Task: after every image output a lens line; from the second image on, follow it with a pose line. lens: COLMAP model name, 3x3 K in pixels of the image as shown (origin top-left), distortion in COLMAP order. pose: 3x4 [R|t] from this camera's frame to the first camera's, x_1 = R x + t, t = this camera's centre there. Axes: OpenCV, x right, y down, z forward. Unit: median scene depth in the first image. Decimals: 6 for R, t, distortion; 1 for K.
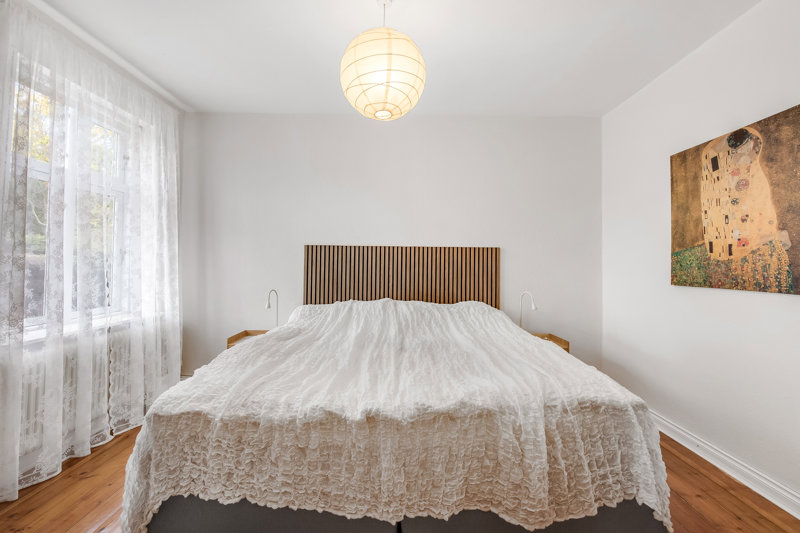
lens RADIAL K [[332.1, 0, 402.8], [0, 332.1, 274.0], [0, 0, 1]] dist [0.002175, -0.000065]
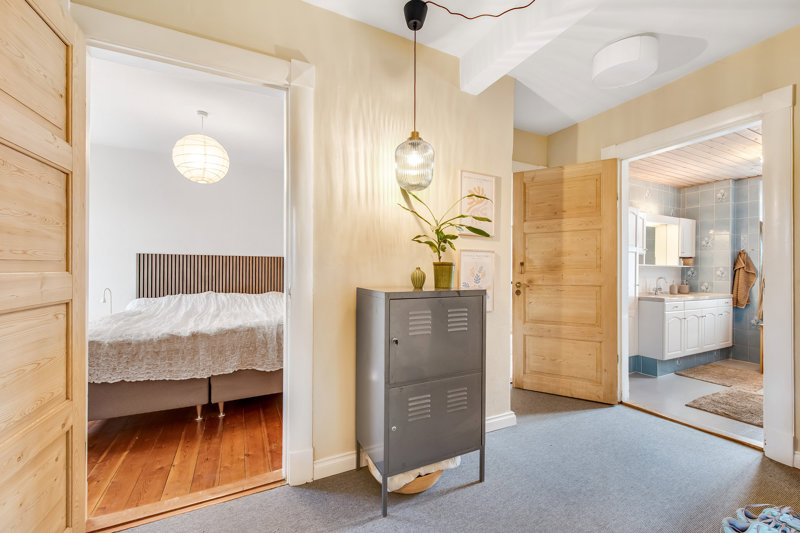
lens RADIAL K [[332.1, 0, 402.8], [0, 332.1, 274.0], [0, 0, 1]] dist [0.002175, -0.000065]
pose [[0.901811, -0.012085, 0.431962, 0.206904], [0.018635, 0.999767, -0.010933, 0.070362], [-0.431729, 0.017909, 0.901825, -1.621465]]
